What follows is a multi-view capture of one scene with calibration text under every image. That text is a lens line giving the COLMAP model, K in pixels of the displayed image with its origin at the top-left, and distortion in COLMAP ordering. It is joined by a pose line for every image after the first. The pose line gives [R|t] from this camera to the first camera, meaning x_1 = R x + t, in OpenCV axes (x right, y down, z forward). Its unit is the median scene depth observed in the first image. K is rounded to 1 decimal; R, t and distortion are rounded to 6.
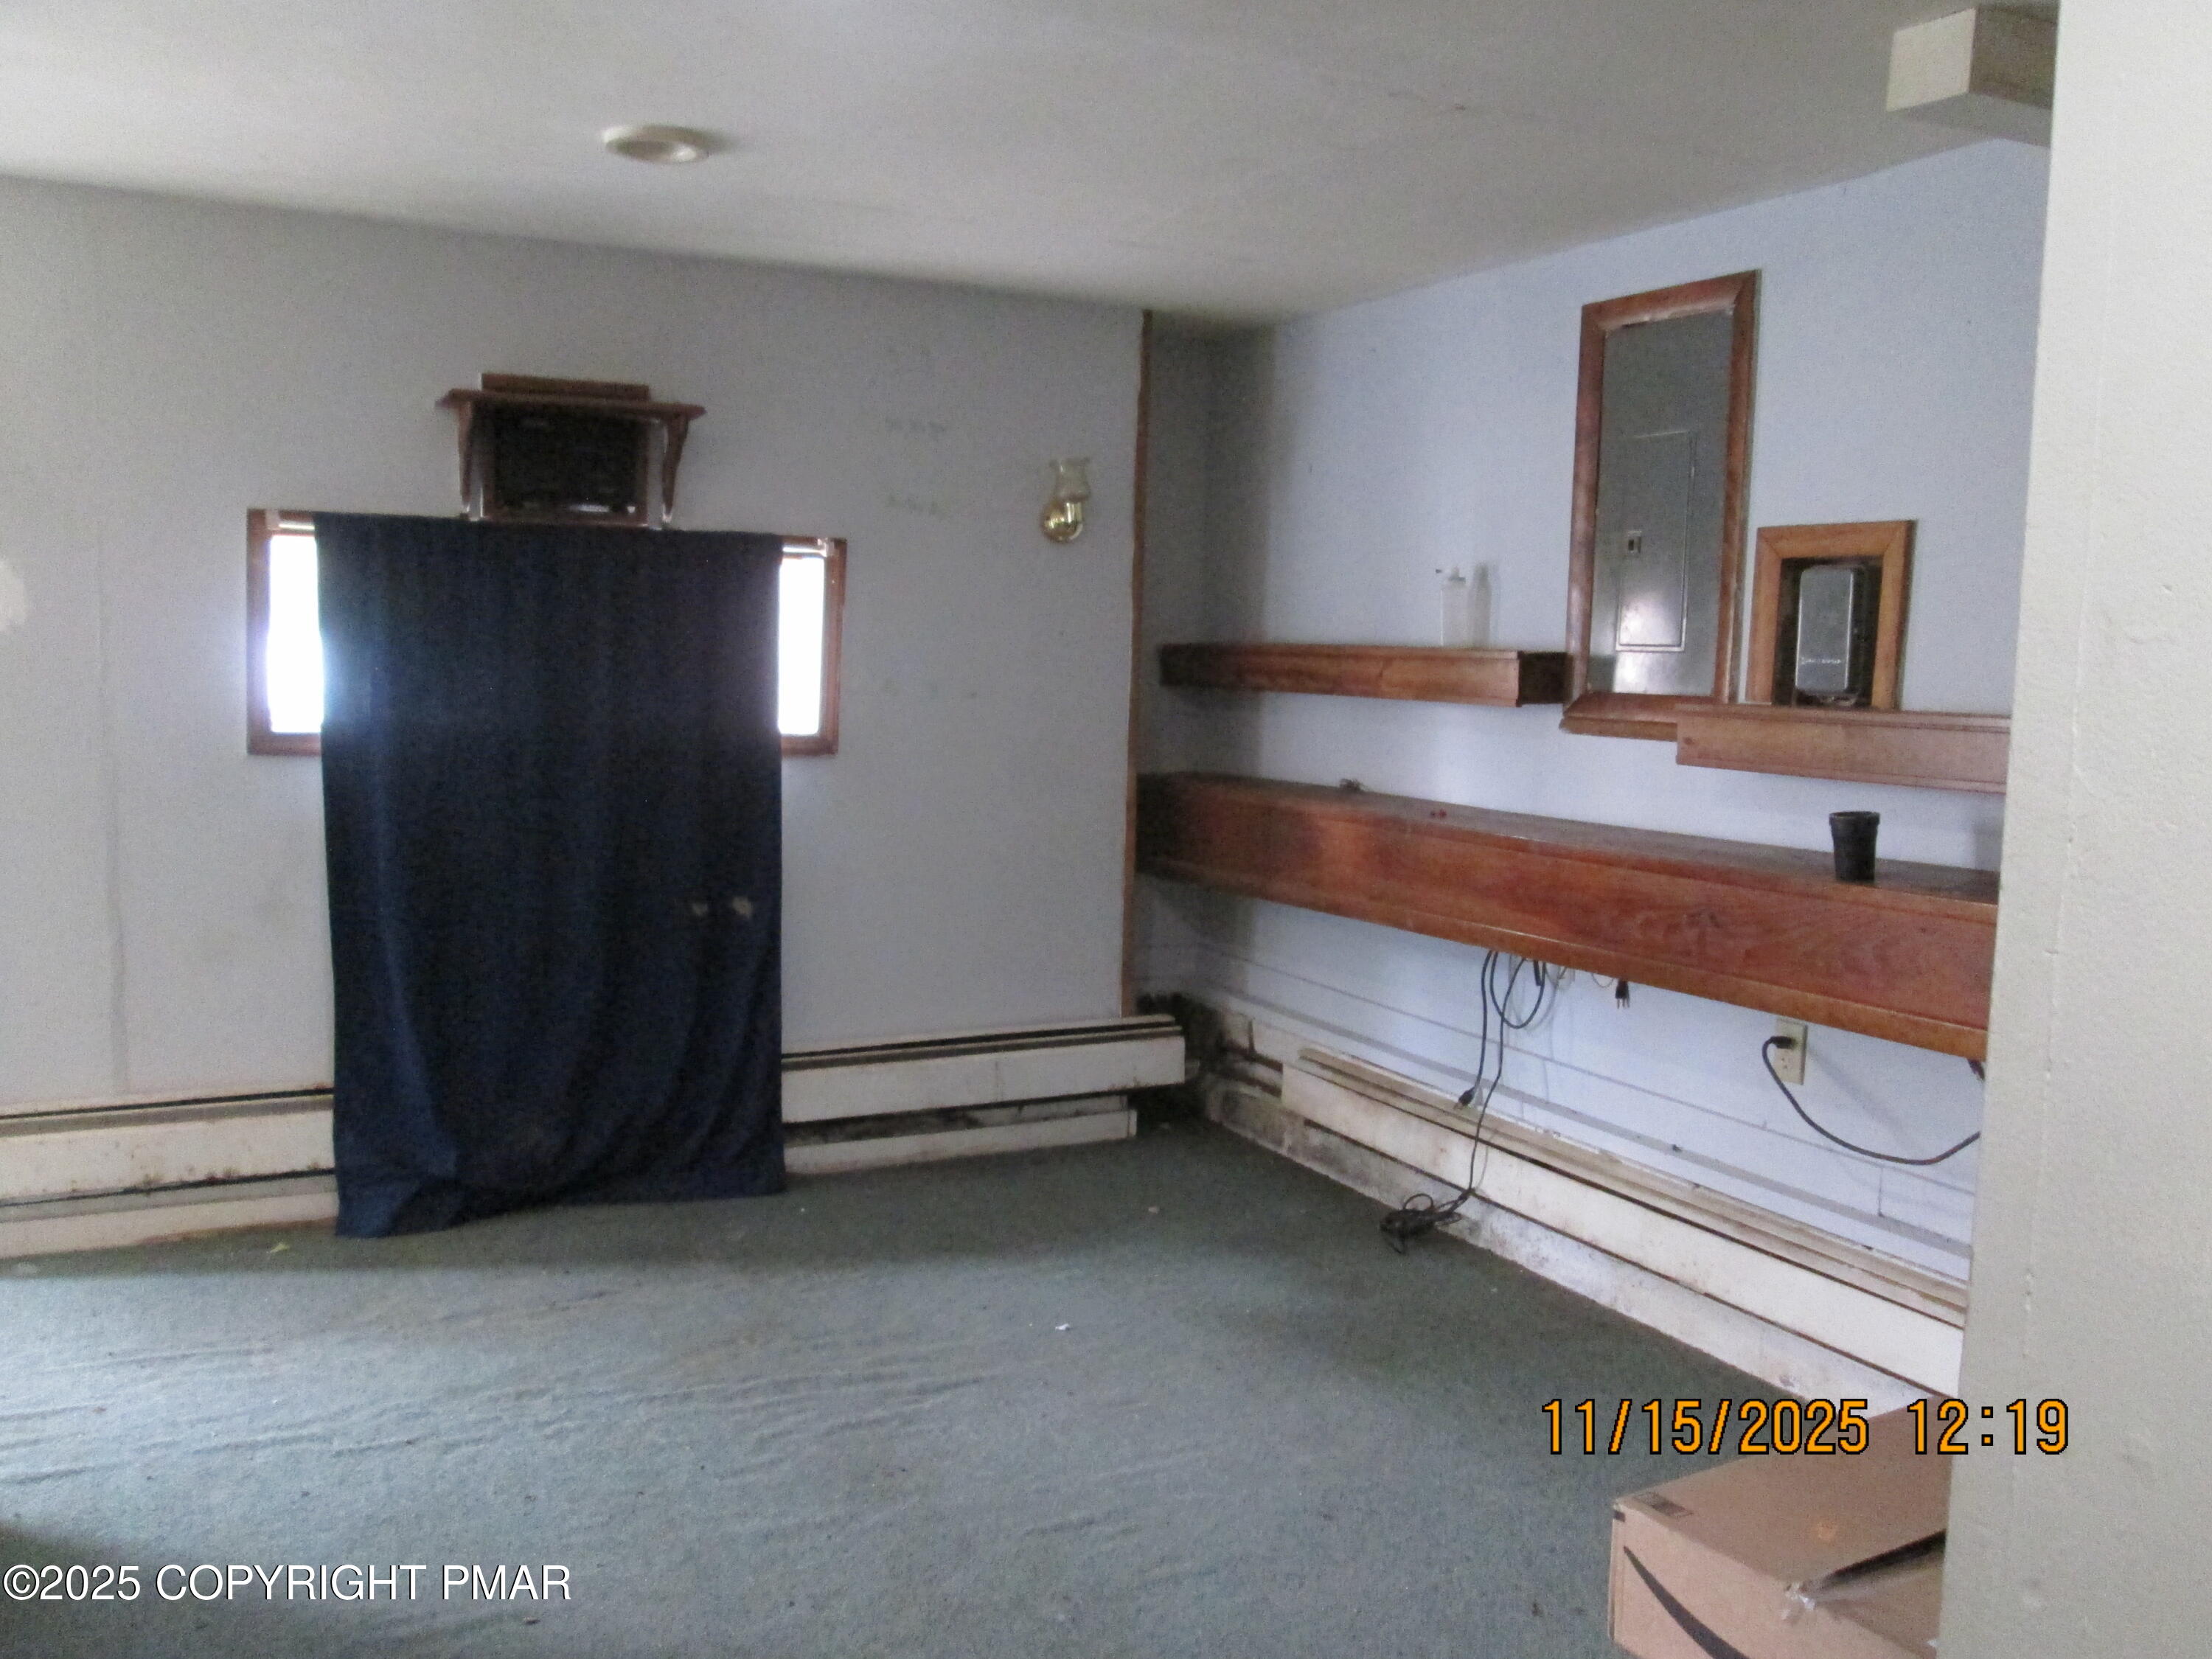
lens RADIAL K [[1819.1, 0, 1111.8], [0, 1819.1, 840.4], [0, 0, 1]] dist [-0.039173, 0.002872]
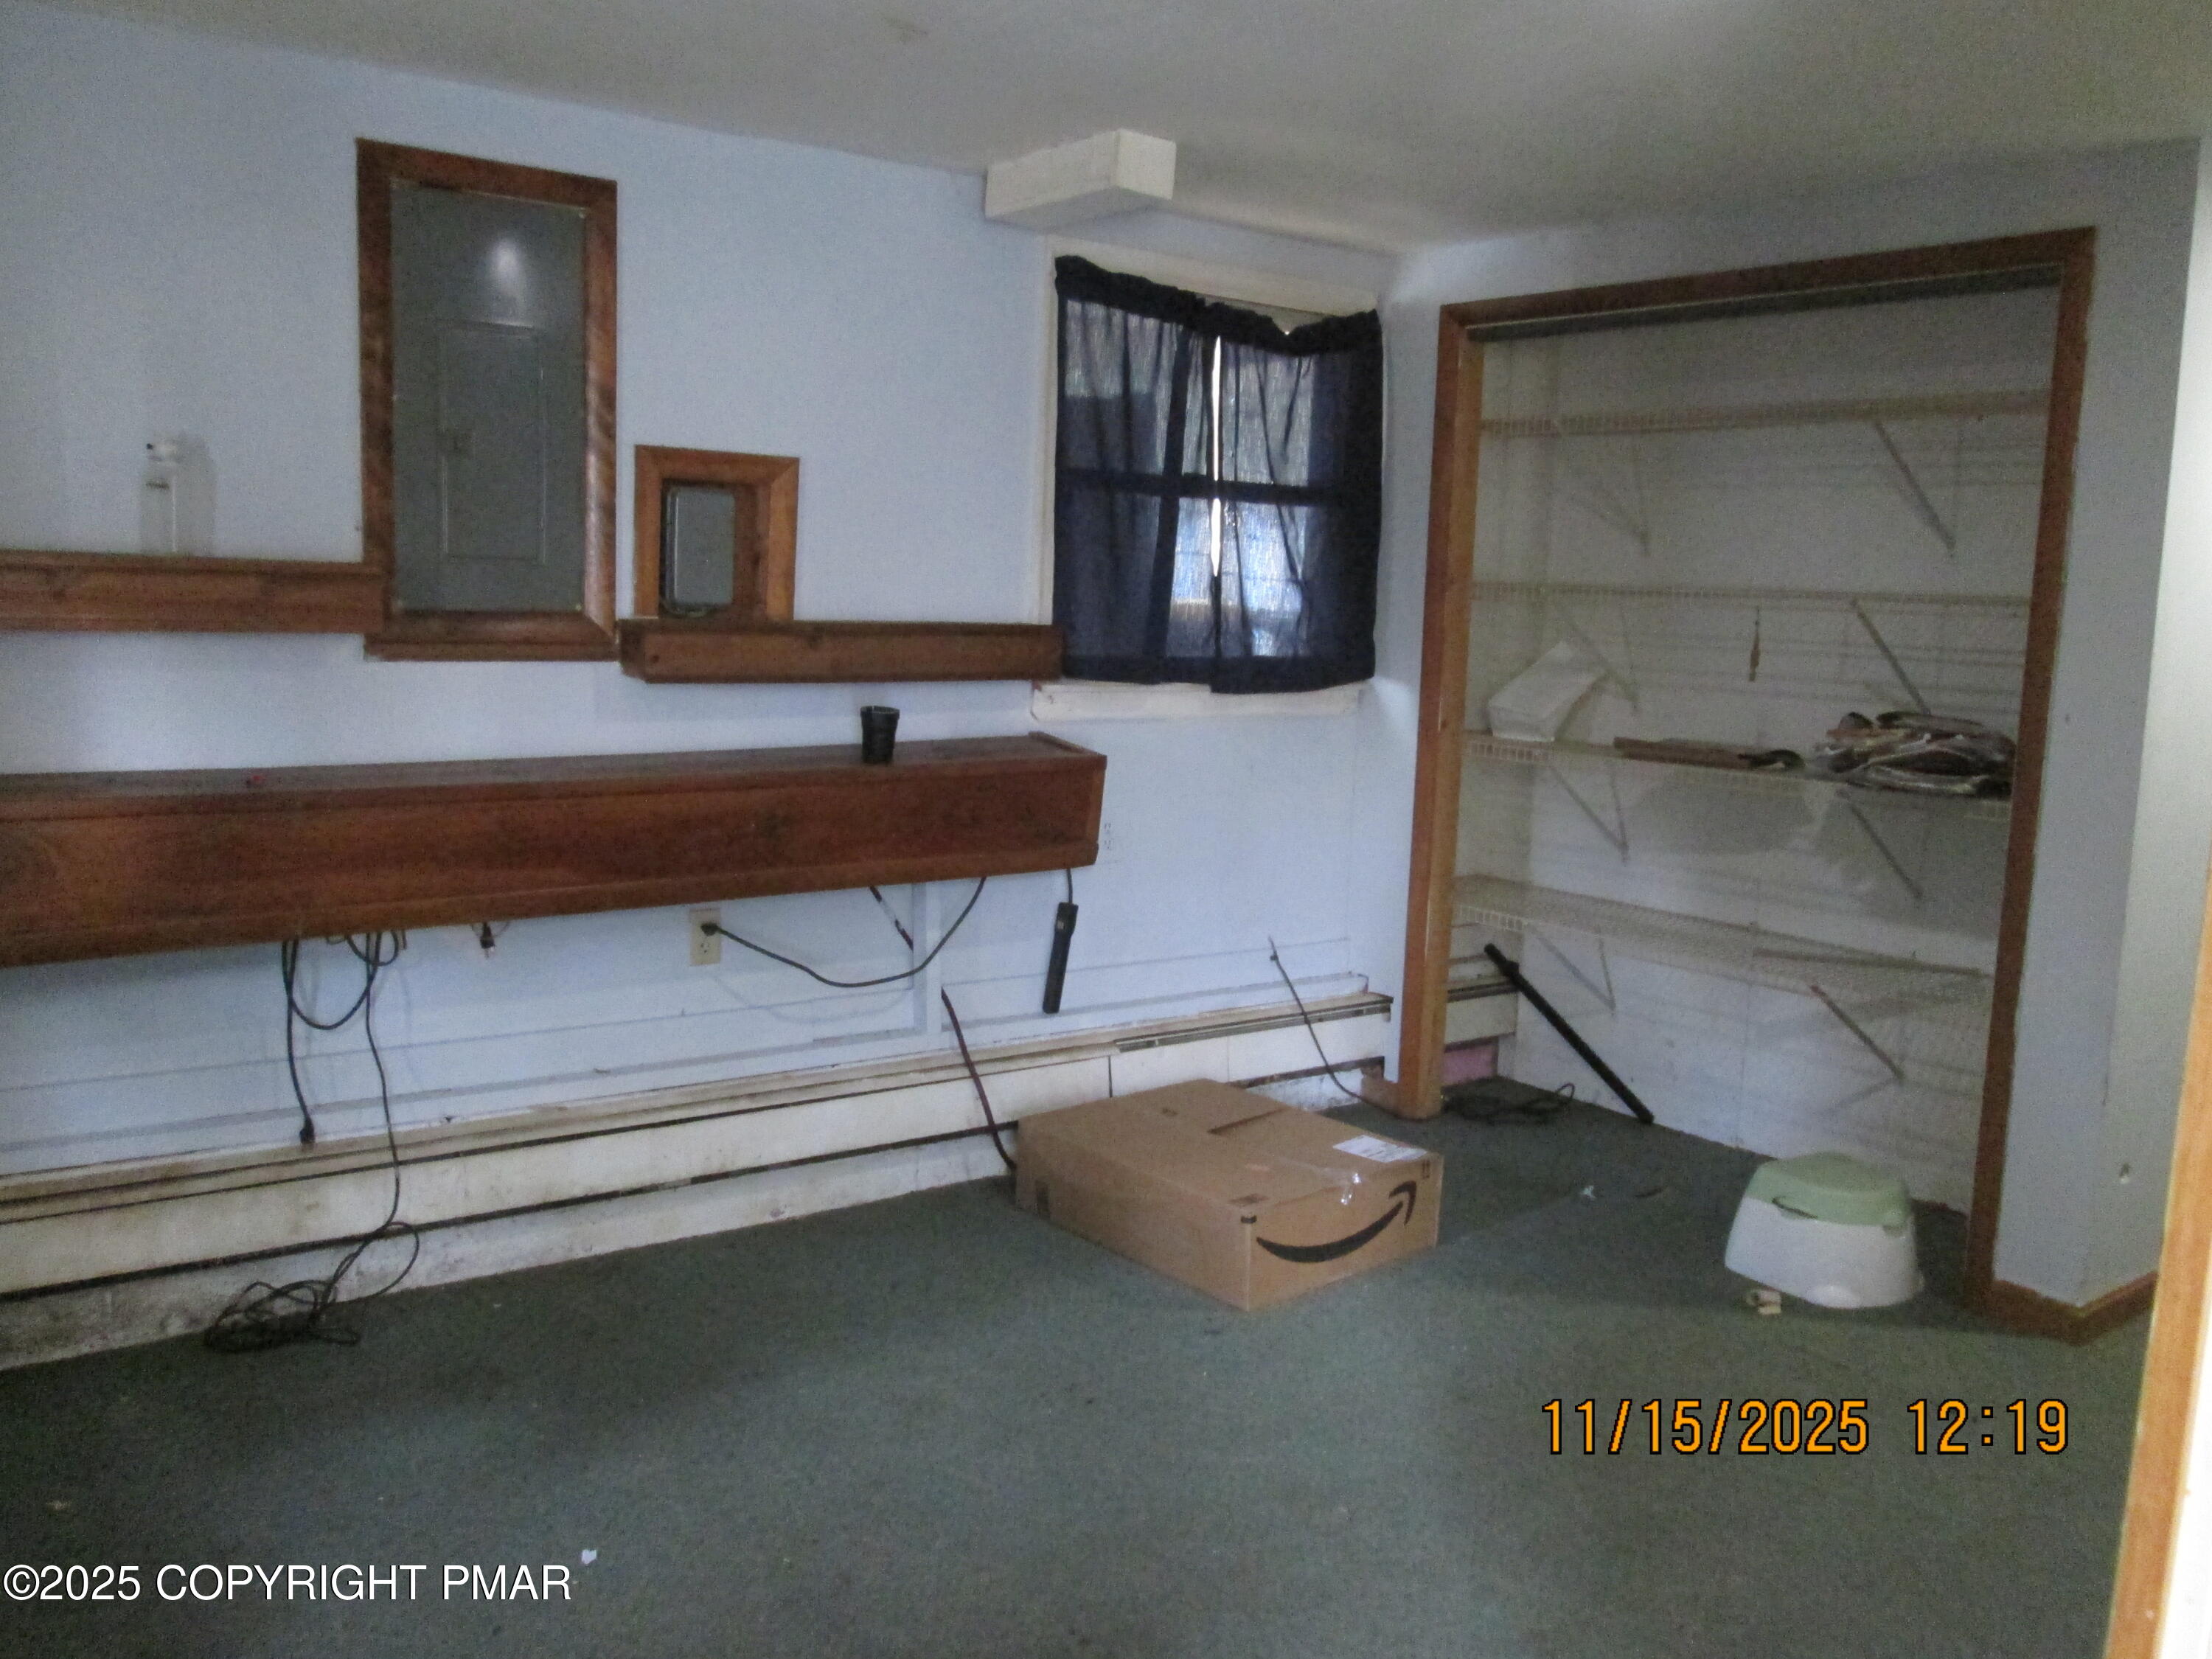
lens RADIAL K [[1819.1, 0, 1112.9], [0, 1819.1, 818.4], [0, 0, 1]] dist [-0.039173, 0.002872]
pose [[-0.152848, -0.162381, 0.974818, -0.644328], [0.063258, 0.982778, 0.173625, -0.114290], [-0.986223, 0.088203, -0.139943, 0.812977]]
